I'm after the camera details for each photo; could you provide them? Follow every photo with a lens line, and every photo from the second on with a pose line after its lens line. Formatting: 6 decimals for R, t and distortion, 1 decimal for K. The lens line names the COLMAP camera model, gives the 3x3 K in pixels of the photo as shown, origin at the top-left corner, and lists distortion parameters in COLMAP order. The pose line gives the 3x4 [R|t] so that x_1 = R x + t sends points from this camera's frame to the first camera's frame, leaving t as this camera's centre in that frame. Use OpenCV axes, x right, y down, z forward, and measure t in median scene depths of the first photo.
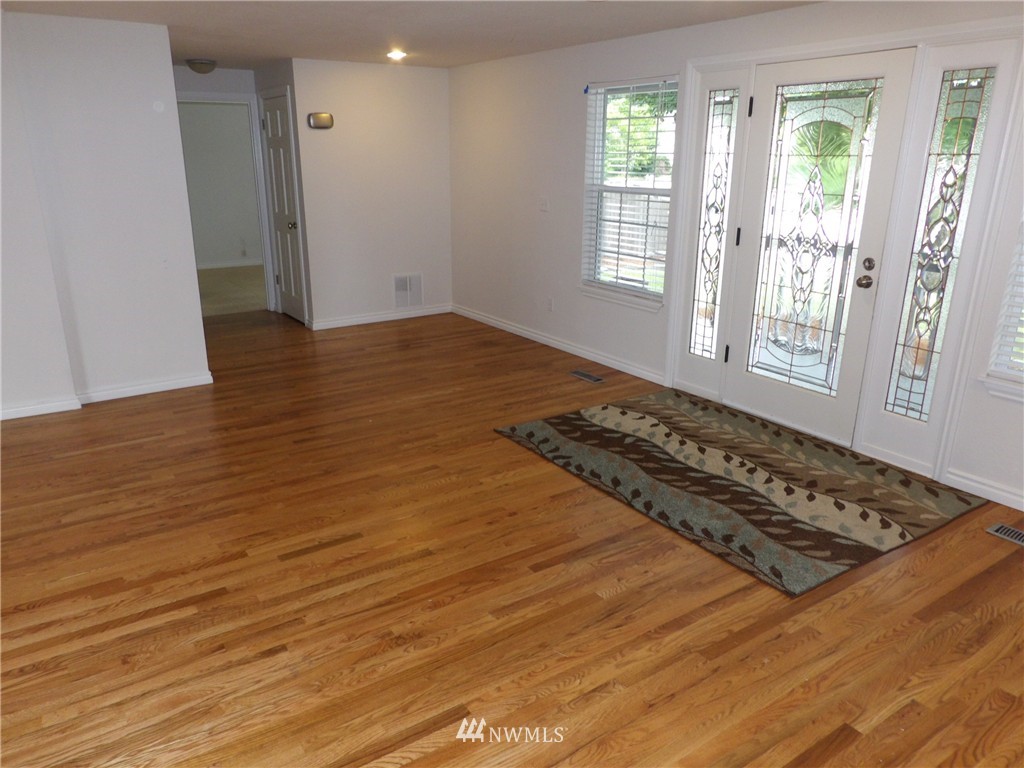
lens RADIAL K [[738.6, 0, 507.7], [0, 738.6, 383.9], [0, 0, 1]] dist [-0.045803, 0.062041]
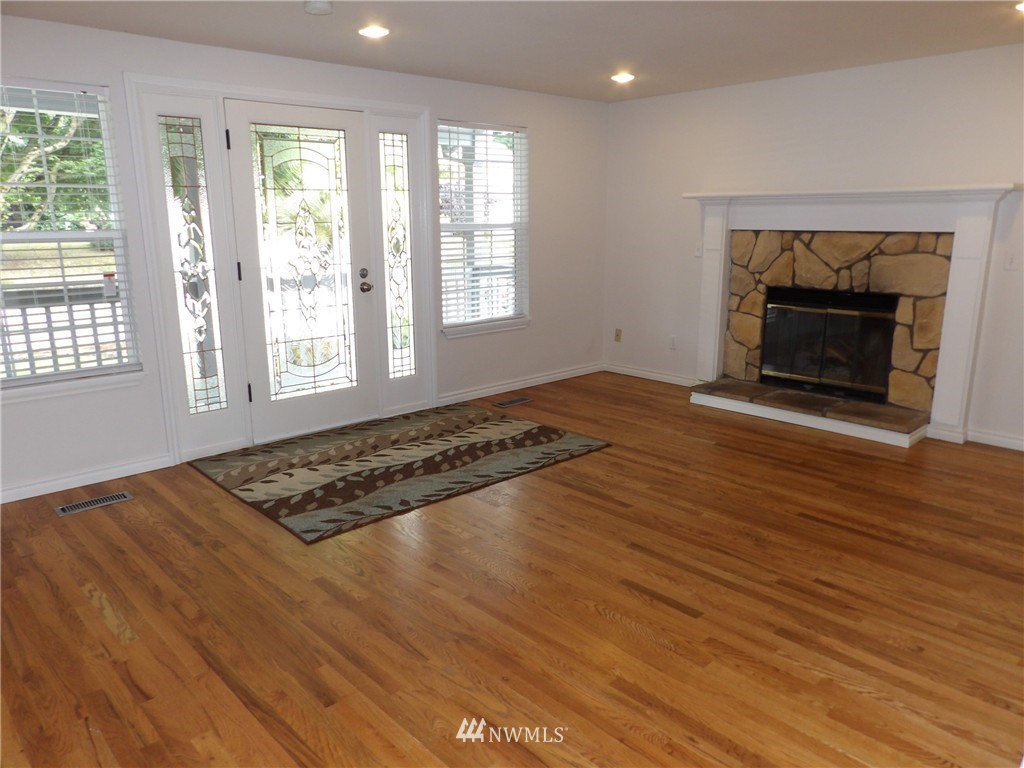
lens RADIAL K [[734.4, 0, 505.0], [0, 734.4, 386.8], [0, 0, 1]] dist [-0.002977, -0.000747]
pose [[-0.140956, -0.234691, 0.961796, -0.811138], [0.304519, 0.914118, 0.267686, -0.246887], [-0.942019, 0.330617, -0.057382, 0.898045]]
